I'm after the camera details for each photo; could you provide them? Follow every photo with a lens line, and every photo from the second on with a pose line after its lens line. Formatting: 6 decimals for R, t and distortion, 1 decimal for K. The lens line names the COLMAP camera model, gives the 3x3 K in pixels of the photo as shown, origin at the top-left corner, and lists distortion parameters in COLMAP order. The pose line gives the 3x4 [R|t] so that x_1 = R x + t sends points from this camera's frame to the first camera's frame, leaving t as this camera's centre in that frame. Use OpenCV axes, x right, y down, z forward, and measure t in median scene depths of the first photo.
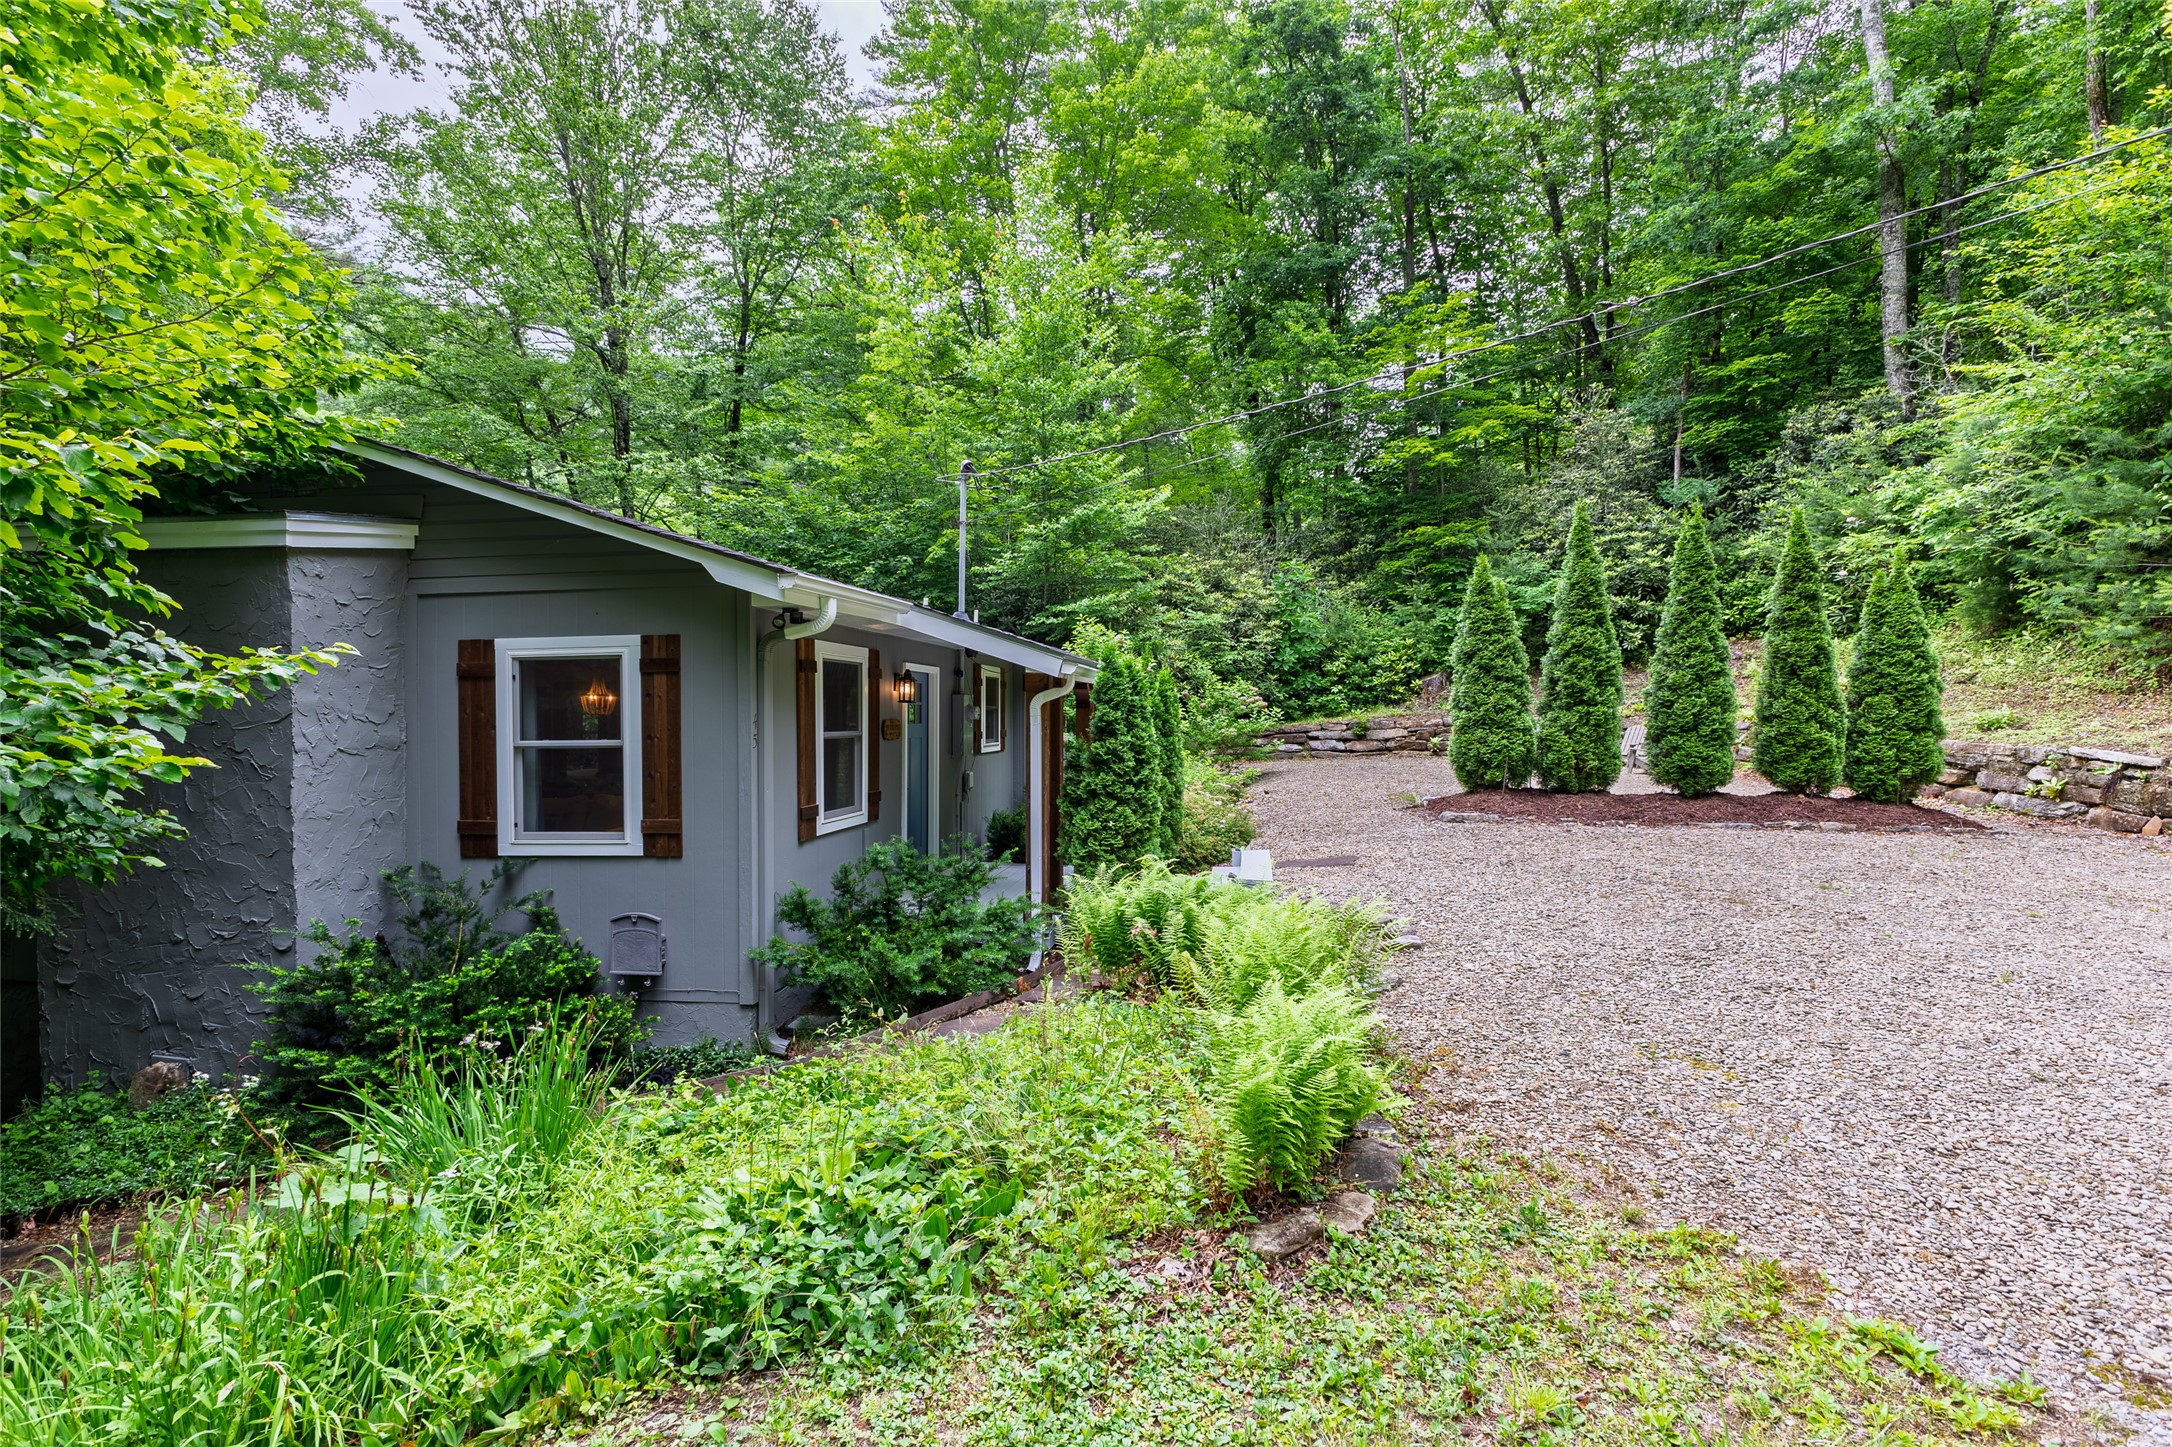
lens RADIAL K [[1024.6, 0, 1085.8], [0, 1024.6, 730.6], [0, 0, 1]] dist [0.002659, -0.000367]
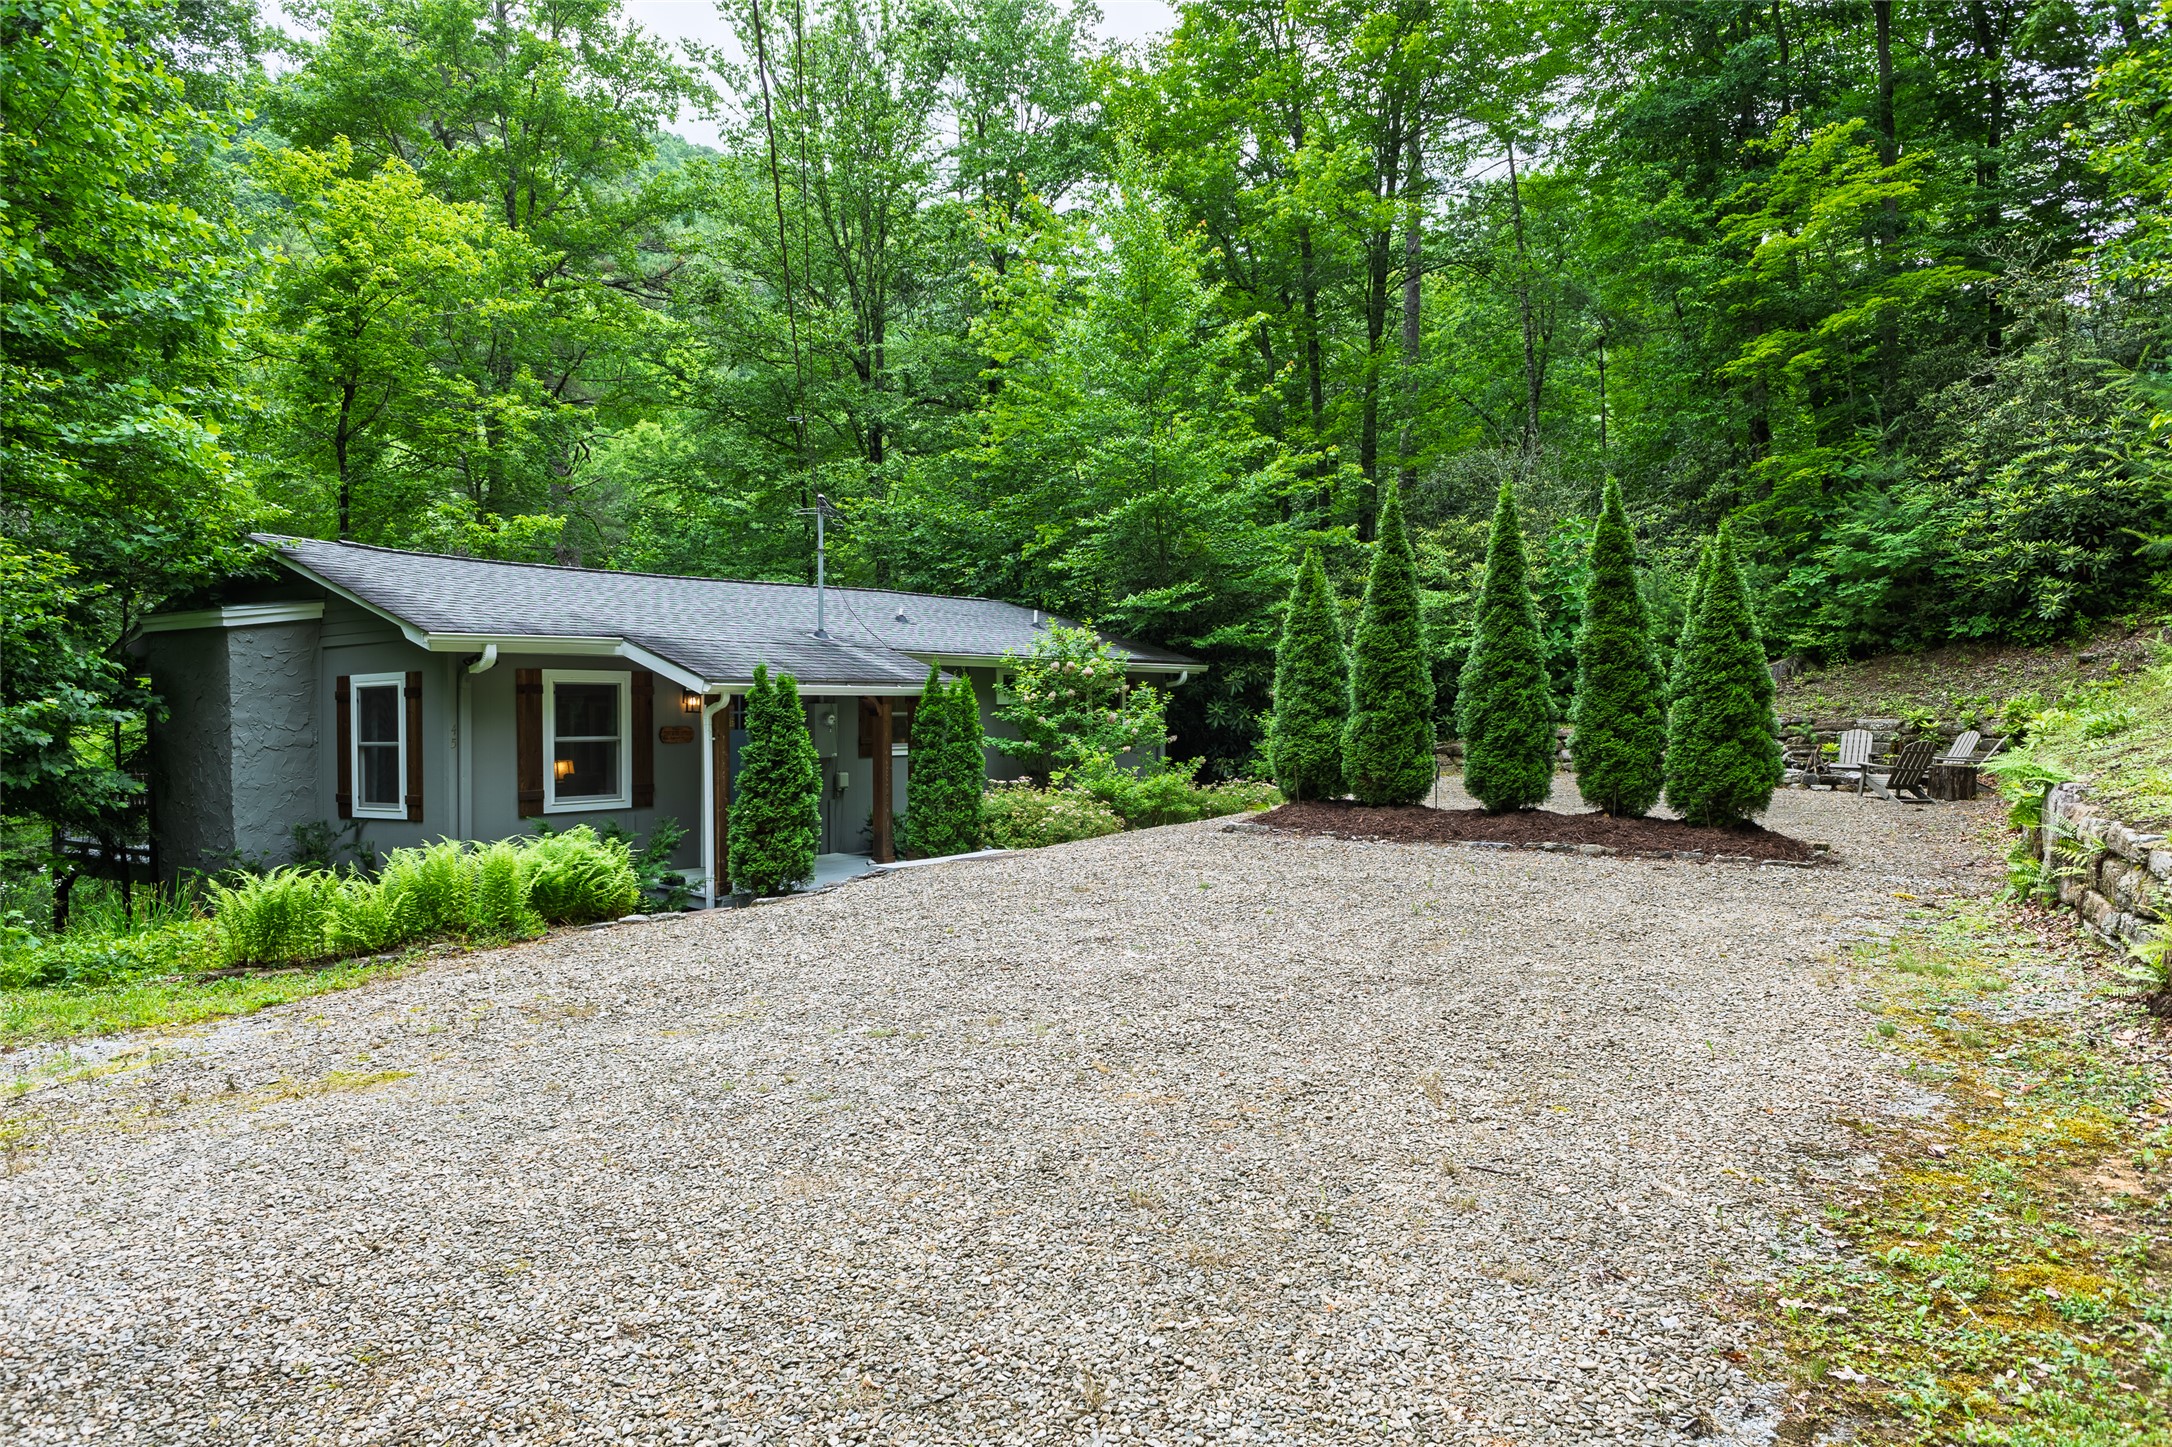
lens RADIAL K [[1416.9, 0, 1094.5], [0, 1416.9, 730.6], [0, 0, 1]] dist [0.004306, -0.000904]
pose [[0.895051, 0.001060, -0.445963, 1.148694], [-0.002041, 0.999996, -0.001721, -0.005009], [0.445959, 0.002450, 0.895050, -0.335903]]
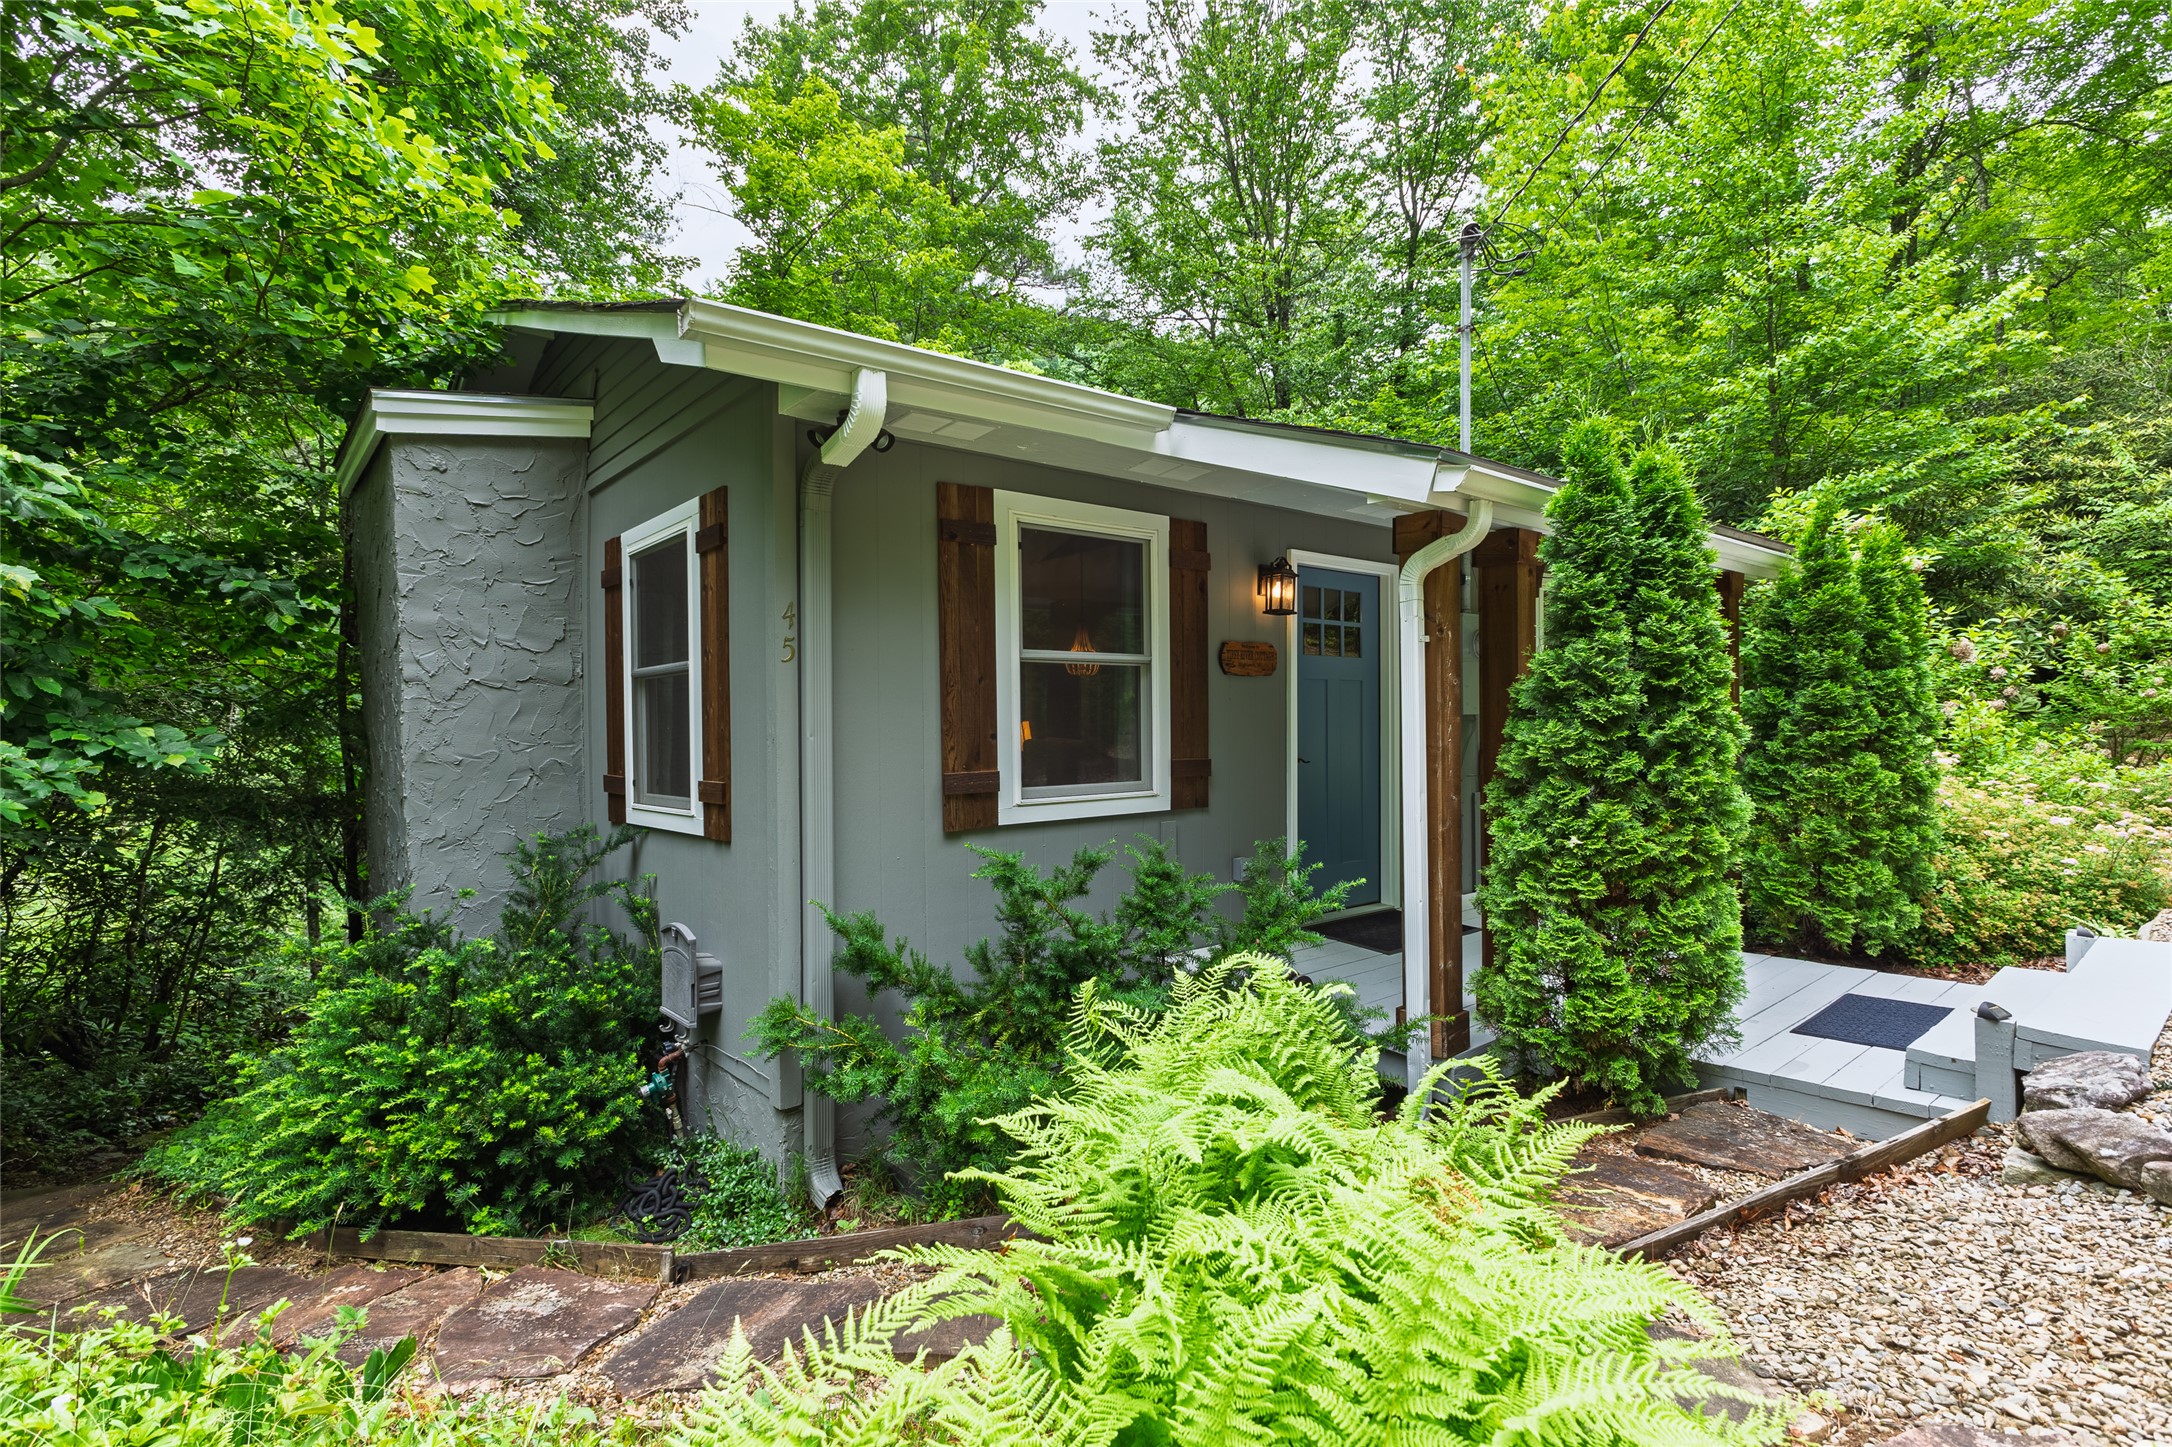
lens RADIAL K [[1024.6, 0, 1094.4], [0, 1024.6, 728.2], [0, 0, 1]] dist [0.002659, -0.000367]
pose [[0.764178, 0.001475, -0.645003, 0.144040], [0.000428, 0.999996, 0.002795, 0.042811], [0.645005, -0.002412, 0.764175, 0.549729]]
